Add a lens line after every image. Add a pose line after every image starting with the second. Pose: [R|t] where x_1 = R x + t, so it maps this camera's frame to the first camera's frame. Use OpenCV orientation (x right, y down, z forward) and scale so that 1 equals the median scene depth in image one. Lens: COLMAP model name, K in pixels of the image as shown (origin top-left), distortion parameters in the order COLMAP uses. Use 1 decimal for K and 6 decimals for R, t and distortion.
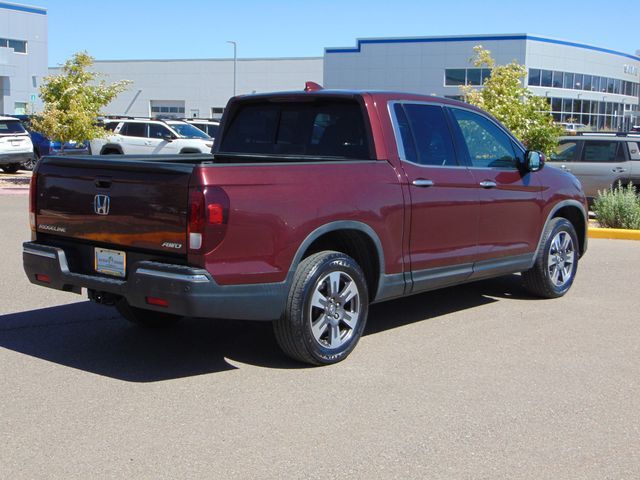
lens RADIAL K [[958.7, 0, 320.0], [0, 958.7, 240.0], [0, 0, 1]] dist [0.007967, 0.025154]
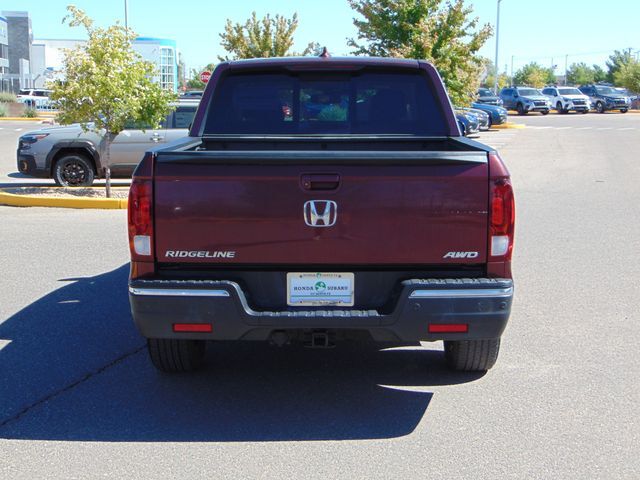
lens RADIAL K [[958.7, 0, 320.0], [0, 958.7, 240.0], [0, 0, 1]] dist [0.007967, 0.025154]
pose [[0.763409, -0.112779, 0.635993, -0.641955], [0.088344, 0.993617, 0.070153, -0.062413], [-0.639845, 0.002631, 0.768499, 0.402133]]
